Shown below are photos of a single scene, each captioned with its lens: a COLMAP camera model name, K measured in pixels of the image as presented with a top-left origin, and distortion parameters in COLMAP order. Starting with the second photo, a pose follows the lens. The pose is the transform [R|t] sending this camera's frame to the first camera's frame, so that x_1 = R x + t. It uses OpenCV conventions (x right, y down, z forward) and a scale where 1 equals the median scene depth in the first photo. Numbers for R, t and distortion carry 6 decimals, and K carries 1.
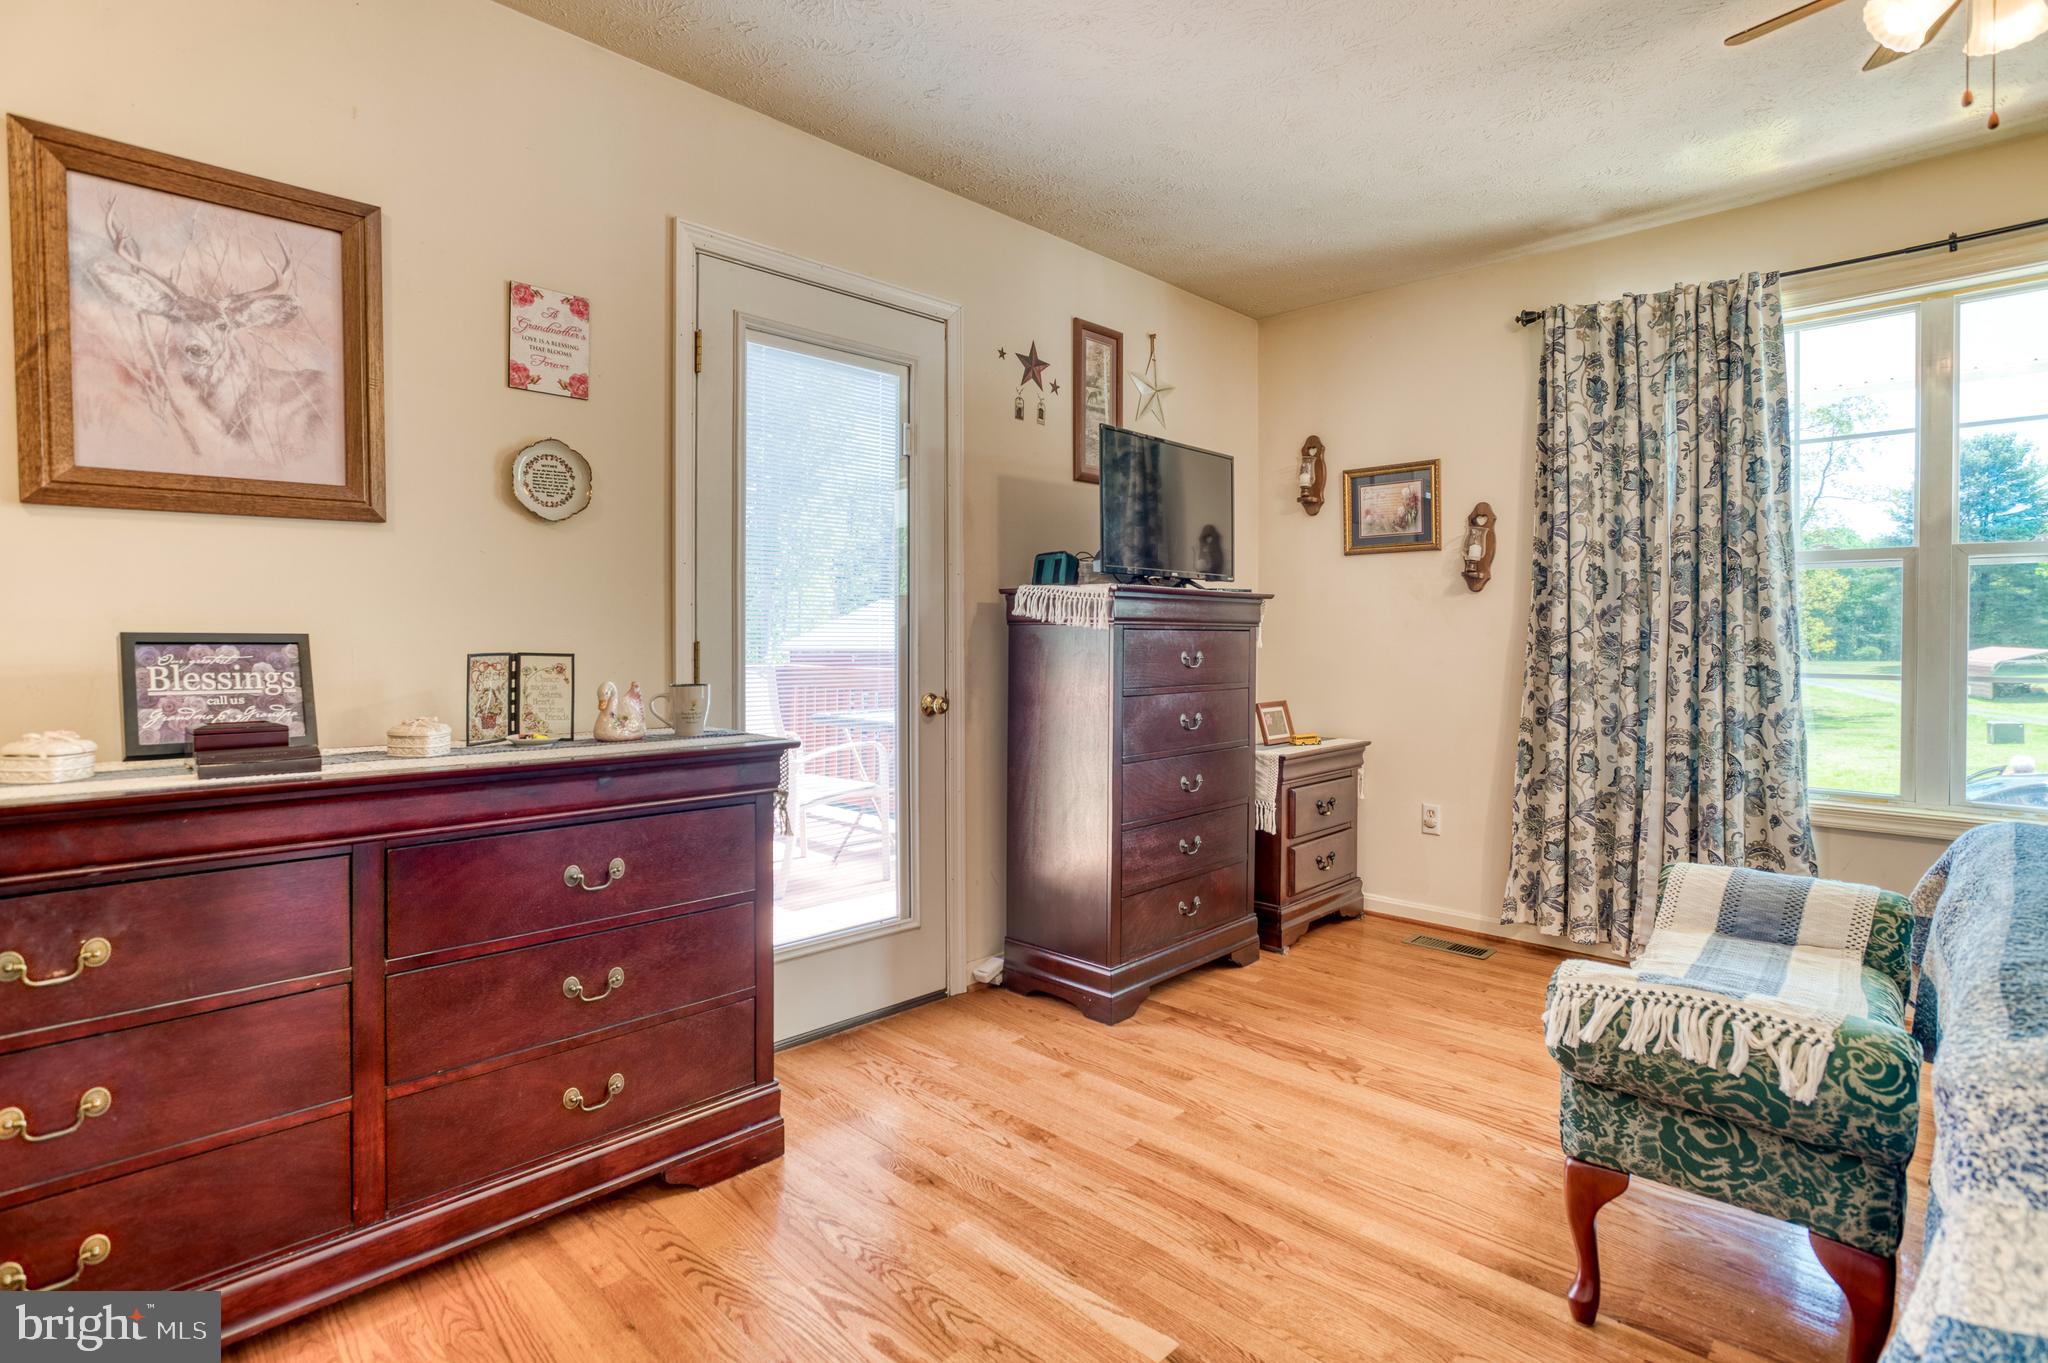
lens RADIAL K [[1025.3, 0, 1034.4], [0, 1025.3, 660.0], [0, 0, 1]] dist [-0.050877, 0.023717]
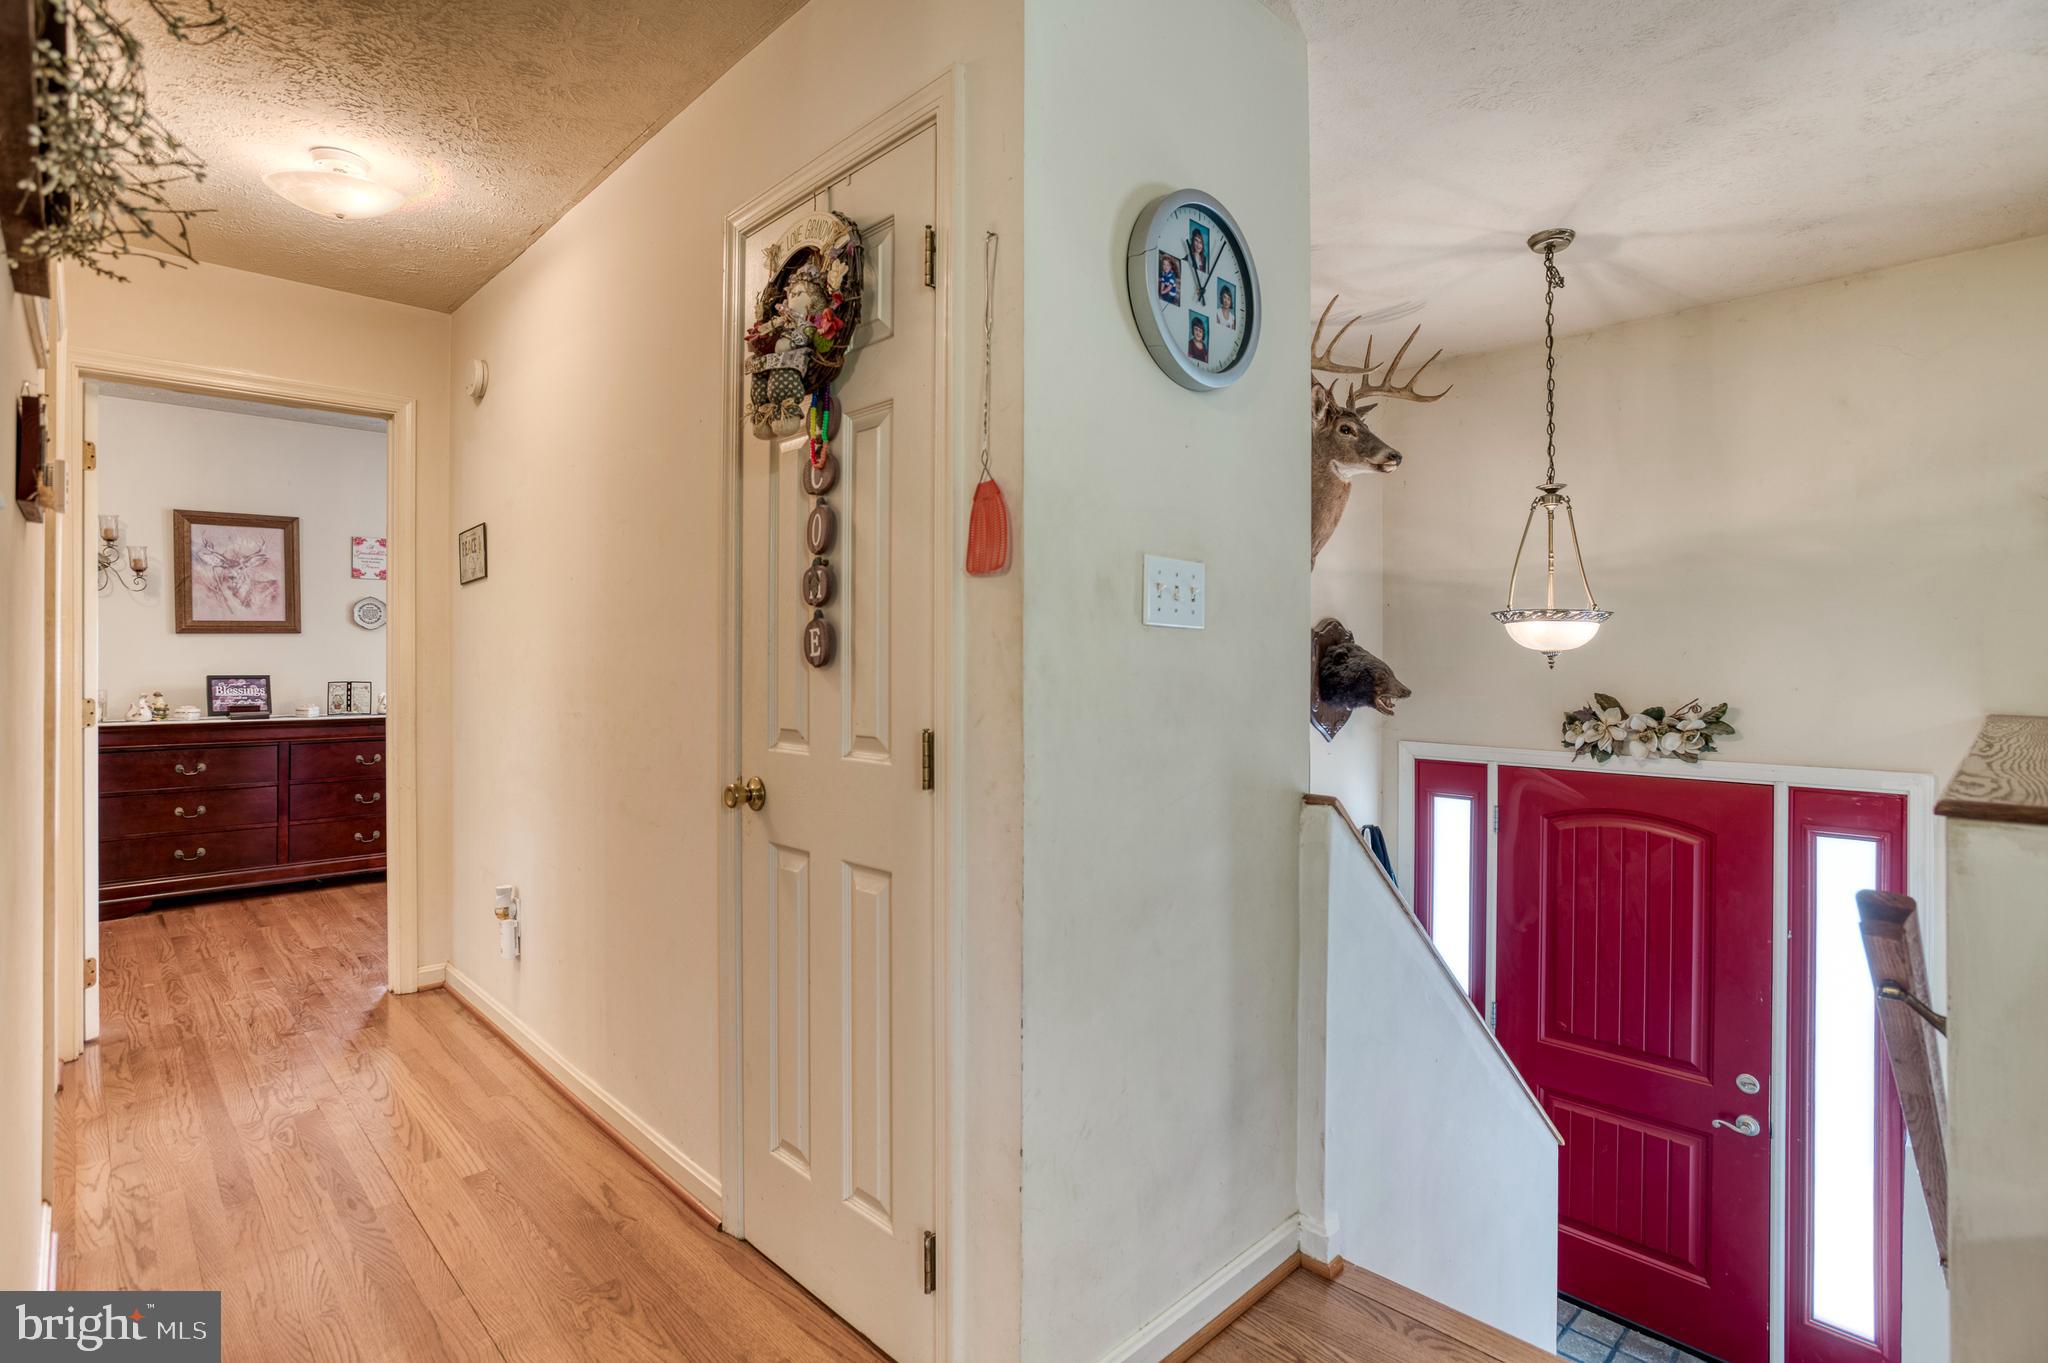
lens RADIAL K [[990.4, 0, 1030.7], [0, 990.4, 676.9], [0, 0, 1]] dist [-0.052635, 0.022038]
pose [[0.999764, 0.002272, -0.021593, 1.556515], [-0.002322, 0.999995, -0.002278, -0.019924], [0.021588, 0.002328, 0.999764, -1.767930]]
